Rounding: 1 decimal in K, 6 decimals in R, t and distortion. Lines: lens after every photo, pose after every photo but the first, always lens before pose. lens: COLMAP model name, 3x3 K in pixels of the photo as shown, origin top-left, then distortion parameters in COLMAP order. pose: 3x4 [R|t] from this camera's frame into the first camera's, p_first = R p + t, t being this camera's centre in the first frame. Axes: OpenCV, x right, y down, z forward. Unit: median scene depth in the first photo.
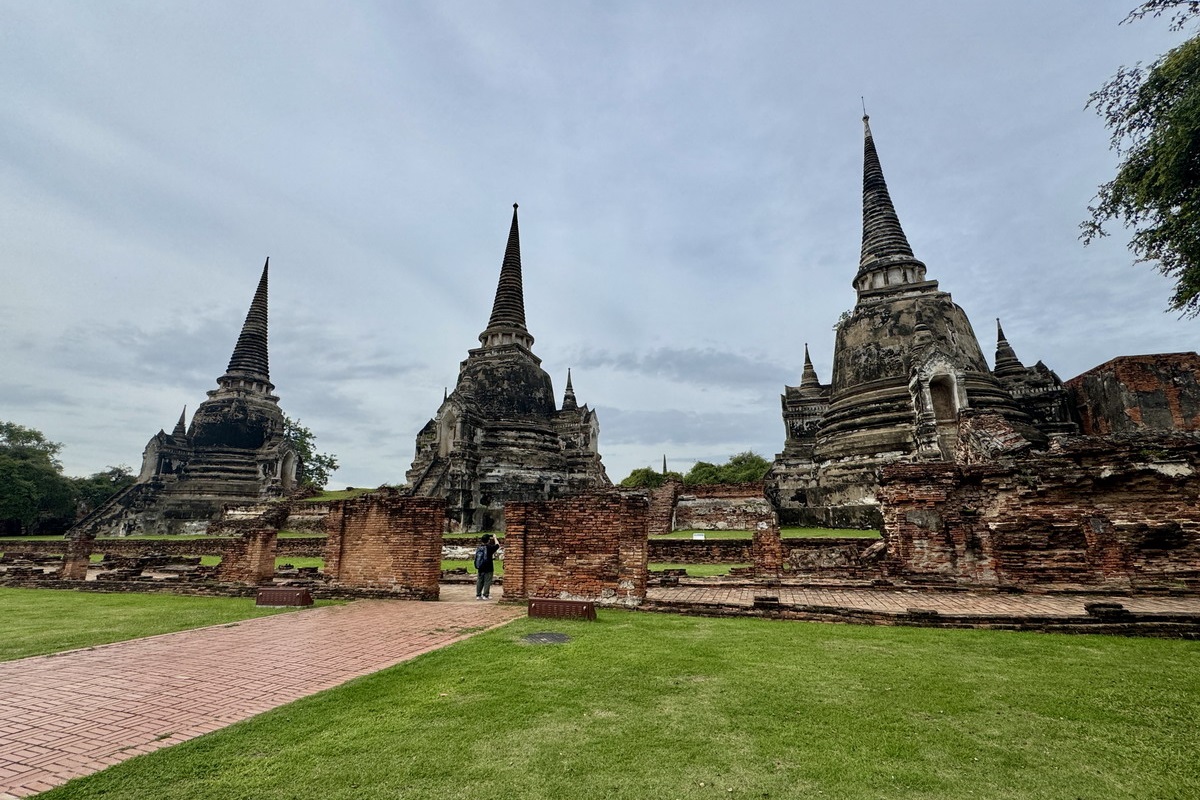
lens RADIAL K [[481.1, 0, 608.6], [0, 481.1, 401.1], [0, 0, 1]] dist [0.000271, 0.000051]
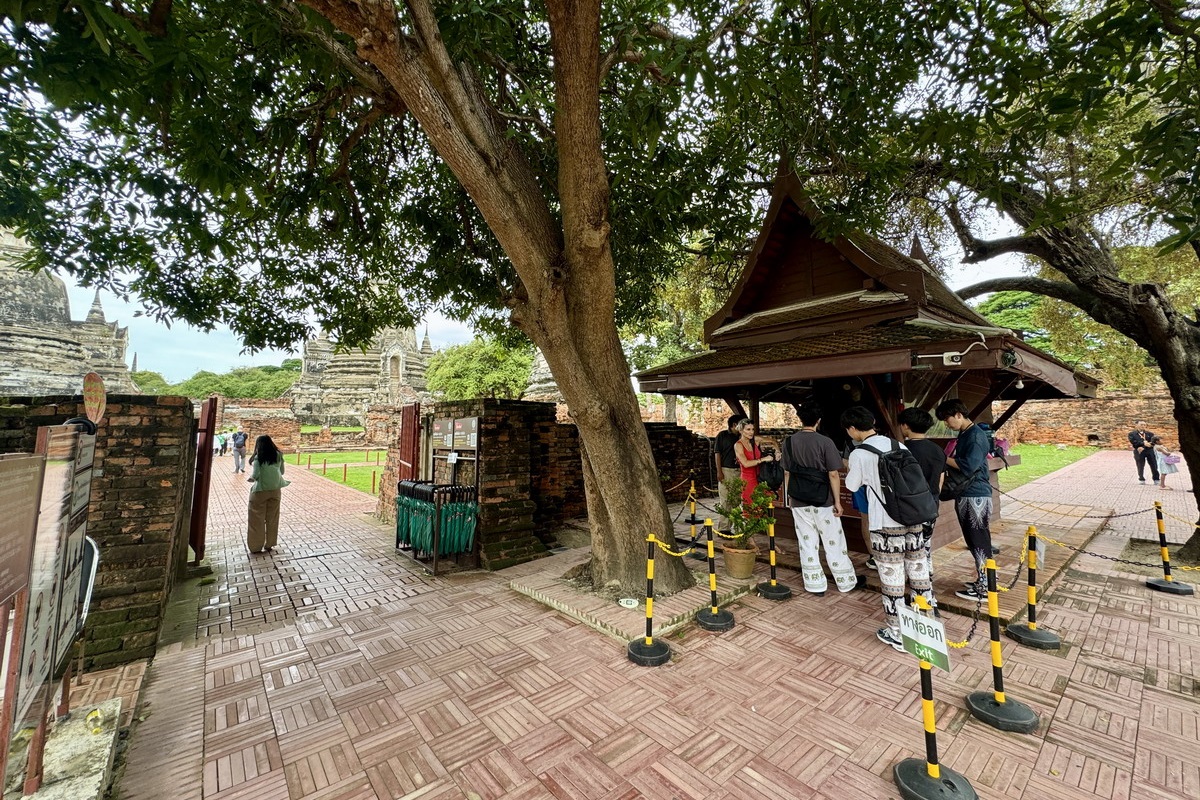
lens RADIAL K [[481.1, 0, 608.6], [0, 481.1, 401.1], [0, 0, 1]] dist [0.000271, 0.000051]
pose [[0.501962, 0.042867, 0.863827, -0.488134], [-0.226064, 0.970553, 0.083201, -0.185633], [-0.834823, -0.237044, 0.496871, -0.649613]]
